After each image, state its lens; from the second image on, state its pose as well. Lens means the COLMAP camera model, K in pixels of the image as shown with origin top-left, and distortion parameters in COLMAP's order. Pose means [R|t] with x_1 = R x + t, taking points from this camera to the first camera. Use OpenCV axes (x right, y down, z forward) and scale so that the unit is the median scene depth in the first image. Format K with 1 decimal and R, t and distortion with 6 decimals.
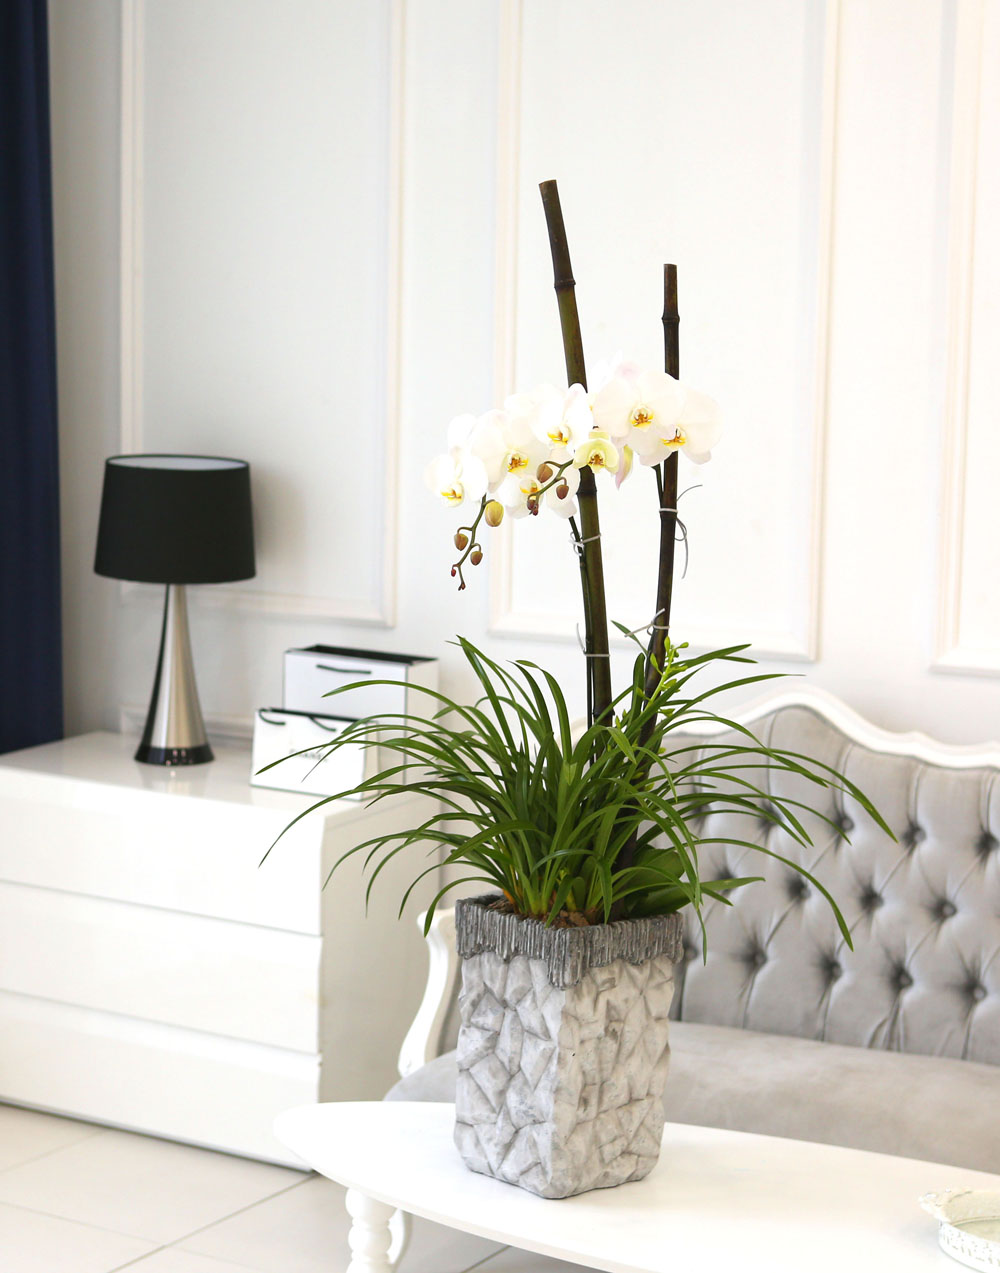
lens RADIAL K [[2323.8, 0, 420.6], [0, 2323.8, 636.7], [0, 0, 1]] dist [-0.011448, 0.000000]
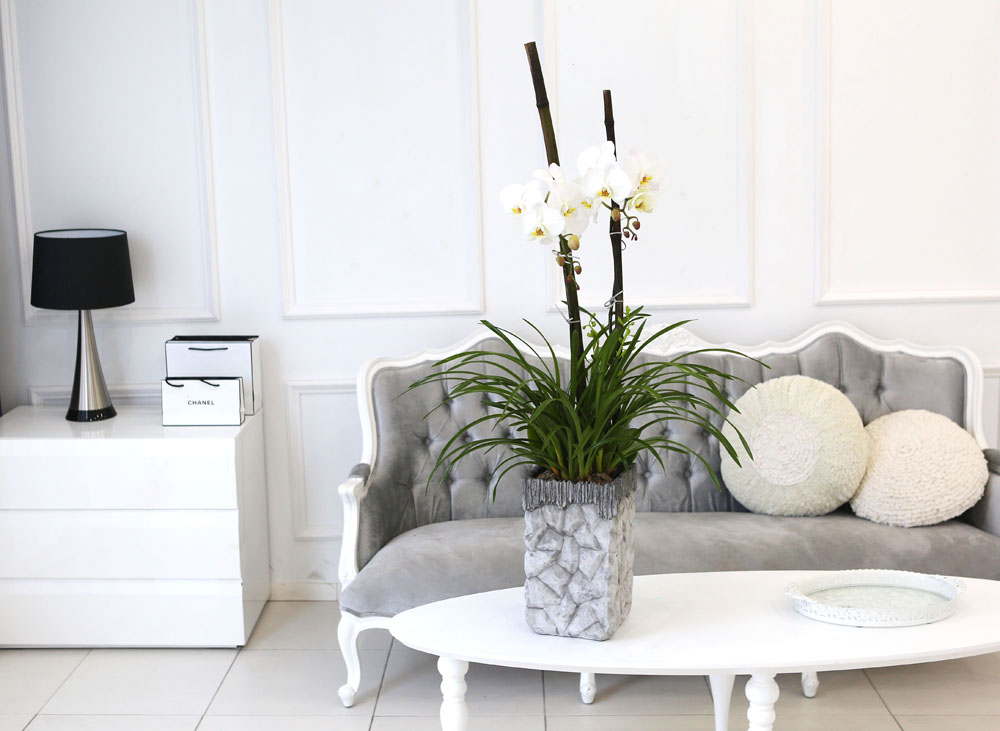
lens RADIAL K [[1143.5, 0, 448.0], [0, 1143.5, 323.7], [0, 0, 1]] dist [-0.058134, 0.000000]
pose [[0.889035, -0.109562, 0.444536, -0.388938], [0.099778, 0.993972, 0.045430, -0.038839], [-0.446834, 0.003966, 0.894608, 0.298664]]
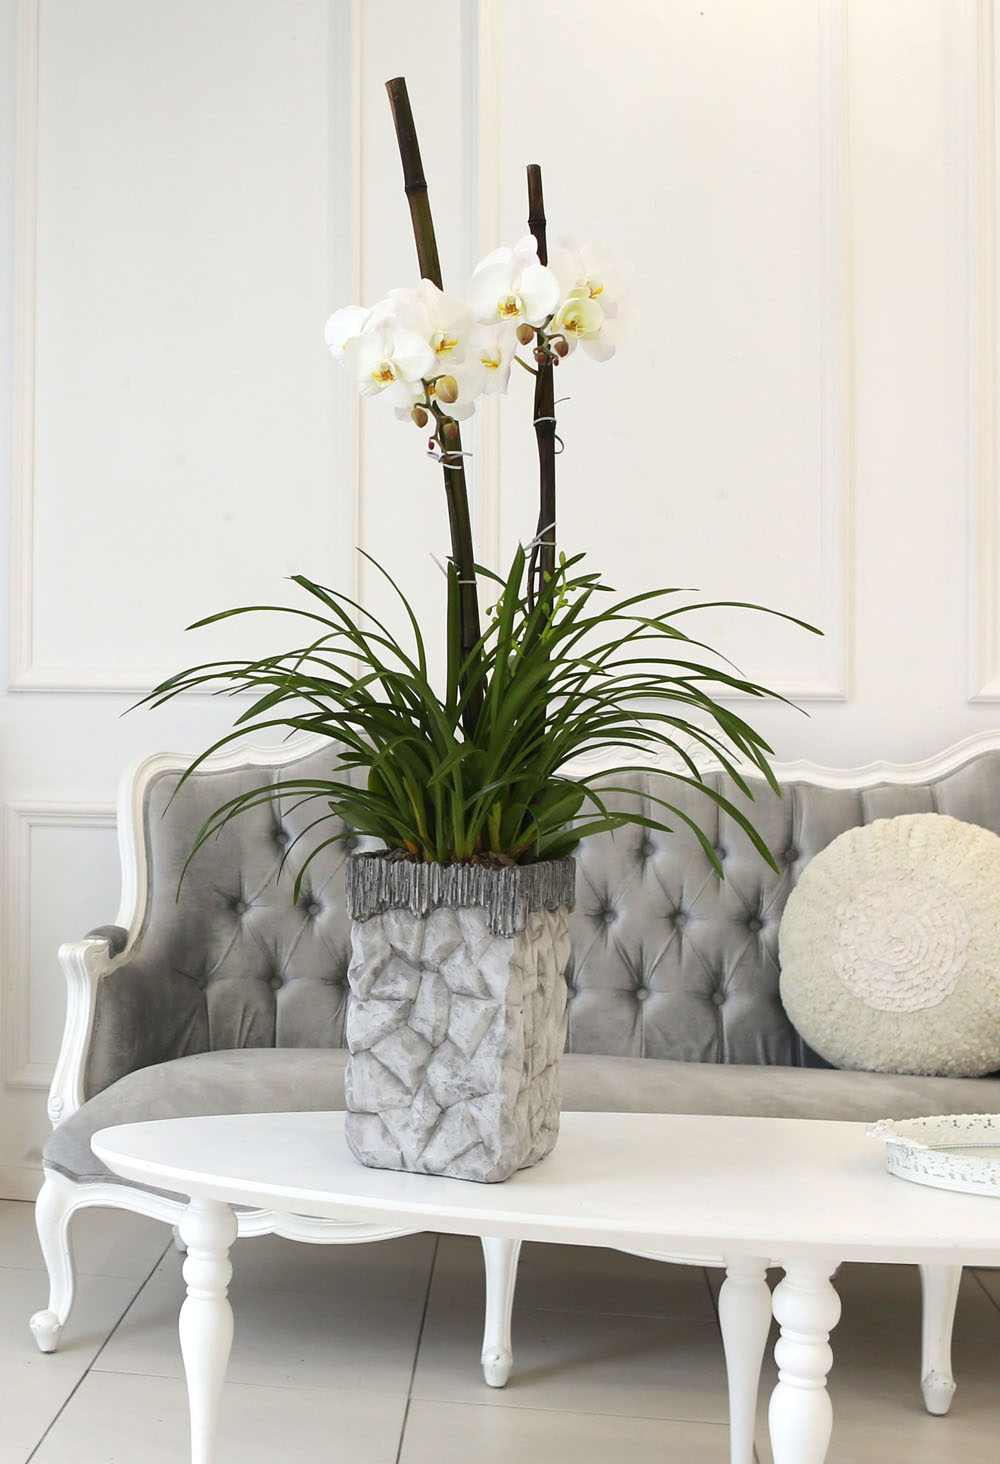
lens RADIAL K [[1884.9, 0, 109.2], [0, 1884.9, 642.6], [0, 0, 1]] dist [-0.080518, 0.000000]
pose [[0.949596, -0.007517, 0.313387, -0.297870], [0.042648, 0.993515, -0.105396, 0.106356], [-0.310563, 0.113449, 0.943758, 0.353273]]
